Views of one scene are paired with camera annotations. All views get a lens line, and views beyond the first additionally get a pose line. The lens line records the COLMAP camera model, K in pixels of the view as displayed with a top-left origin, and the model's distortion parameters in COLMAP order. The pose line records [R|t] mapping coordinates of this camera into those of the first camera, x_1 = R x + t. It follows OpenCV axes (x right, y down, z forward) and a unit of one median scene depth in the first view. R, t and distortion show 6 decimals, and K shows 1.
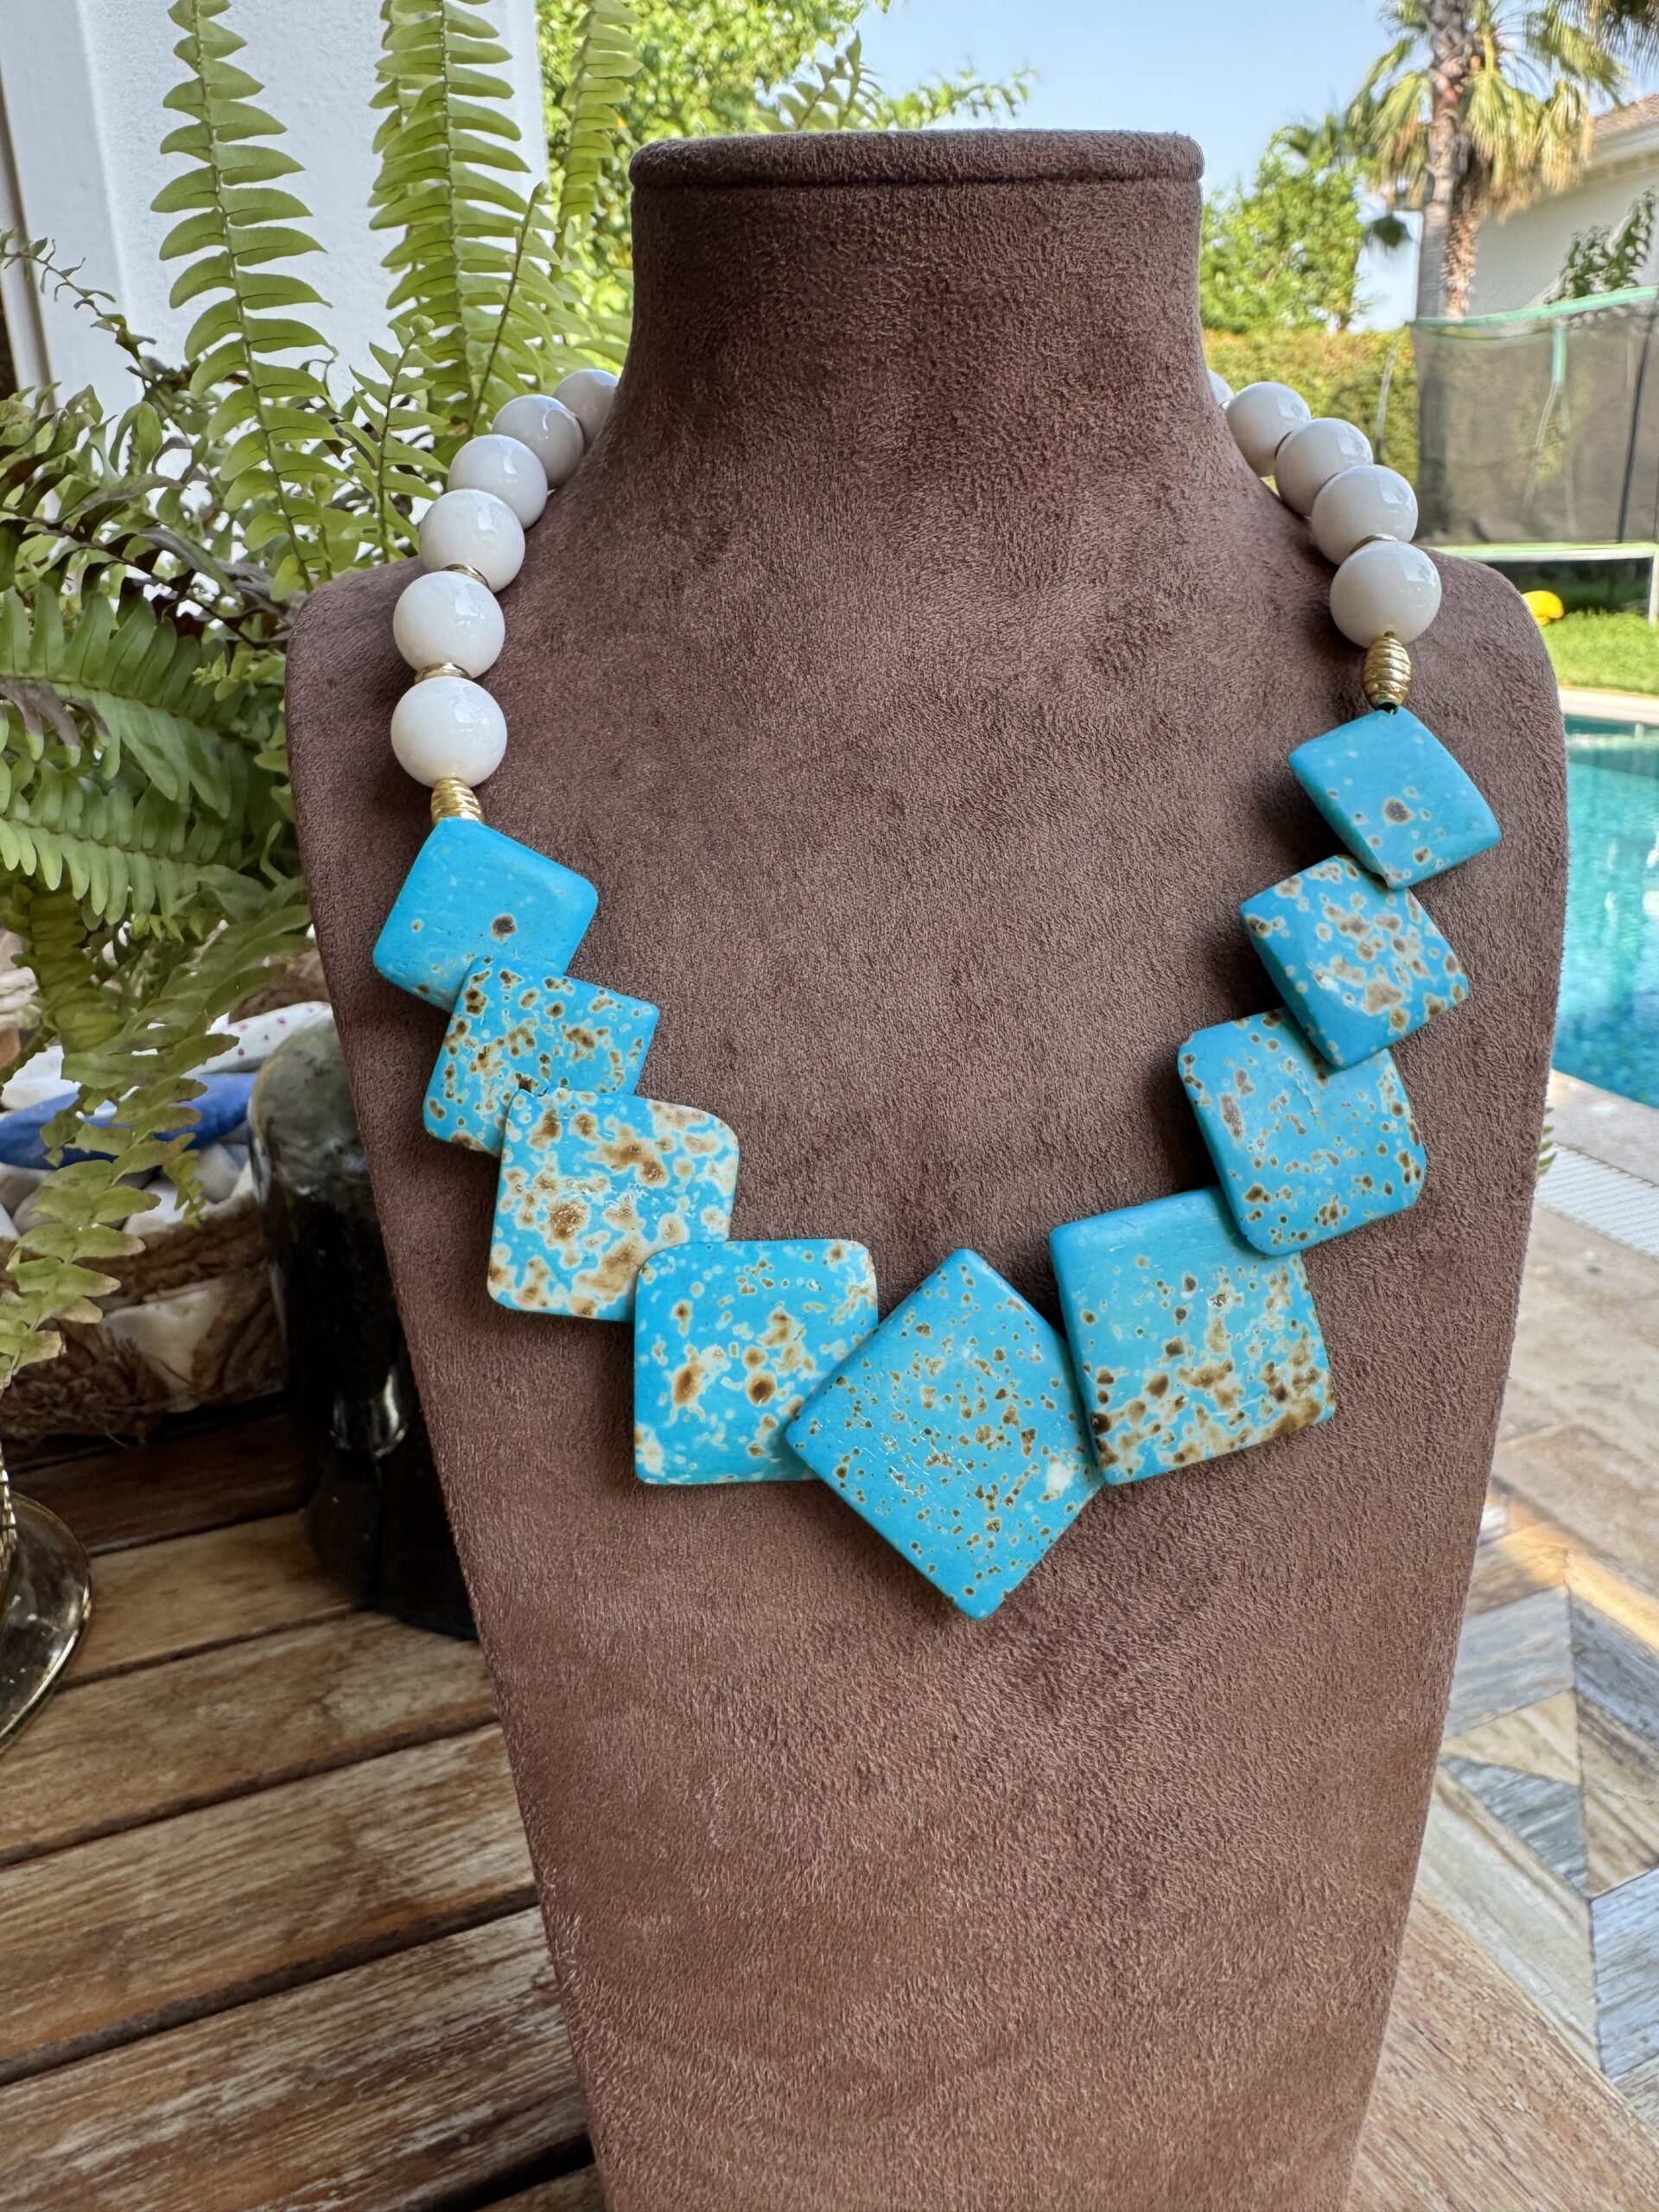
lens RADIAL K [[1589.0, 0, 834.2], [0, 1589.0, 1006.7], [0, 0, 1]] dist [-0.005160, 0.001817]
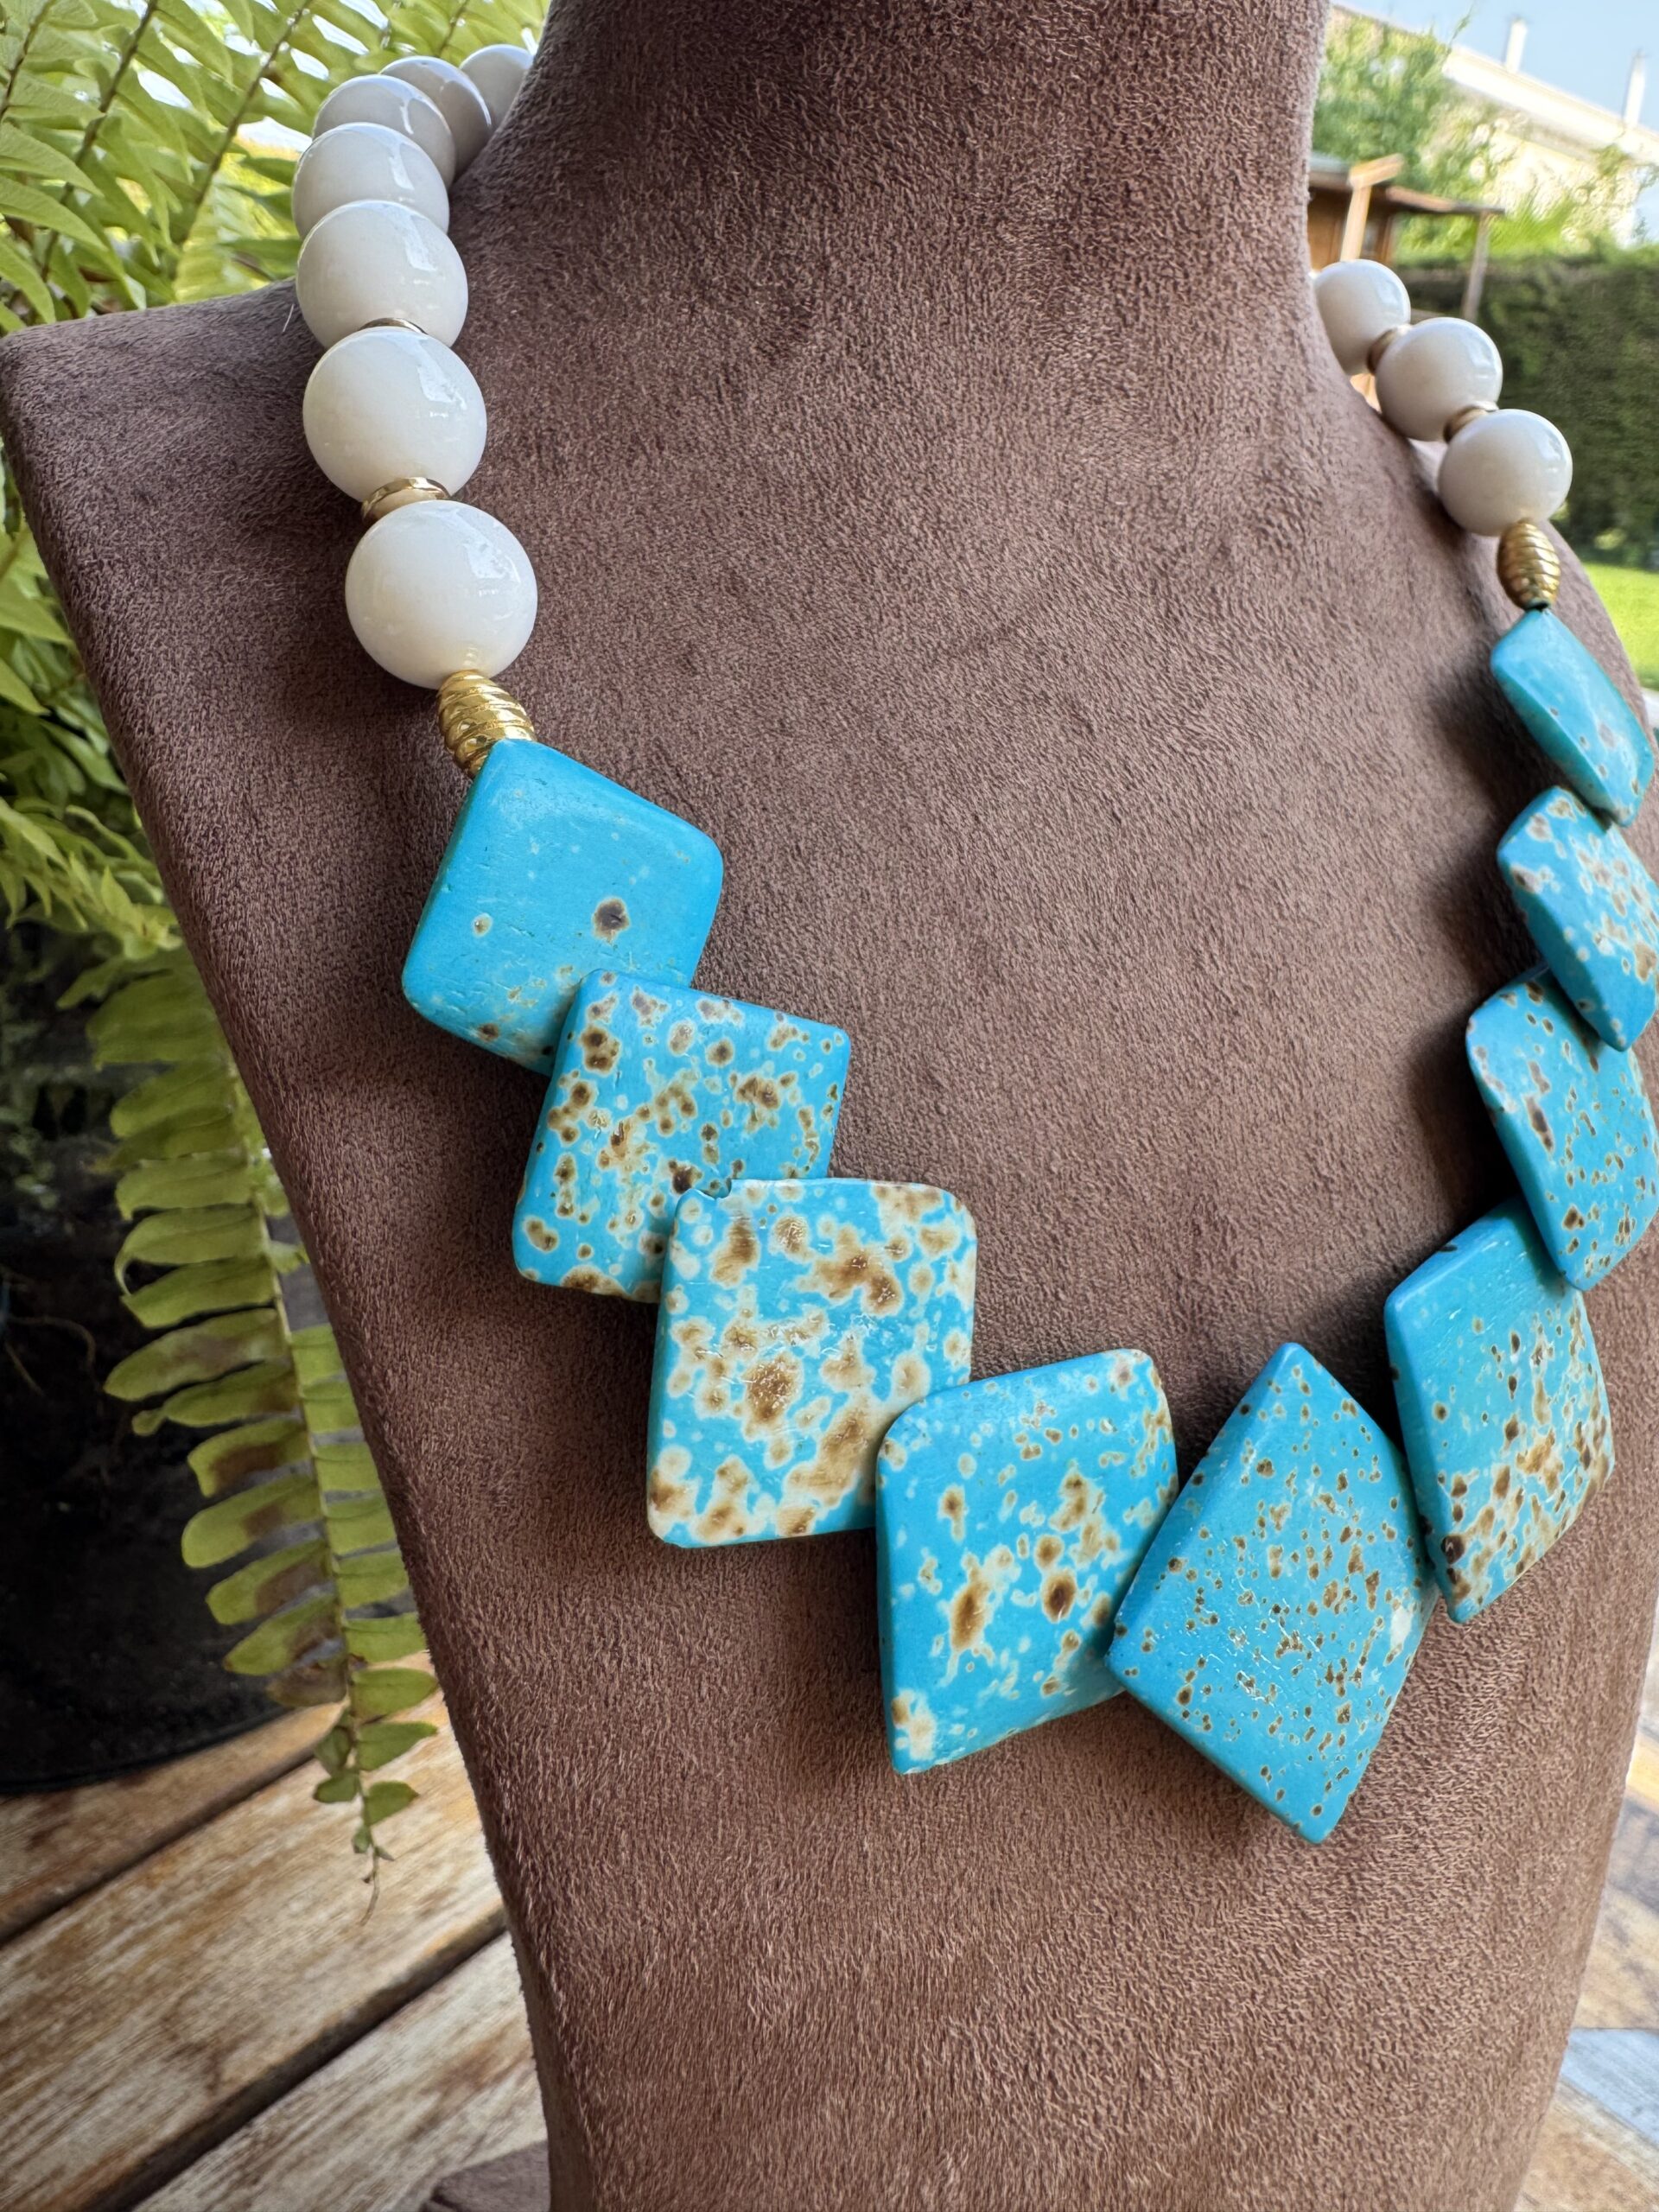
lens RADIAL K [[1594.5, 0, 836.2], [0, 1594.5, 891.6], [0, 0, 1]] dist [-0.005307, 0.000974]
pose [[0.915366, -0.035223, 0.401080, -0.368297], [0.028711, 0.999340, 0.022237, -0.070738], [-0.401599, -0.008840, 0.915773, 0.395610]]
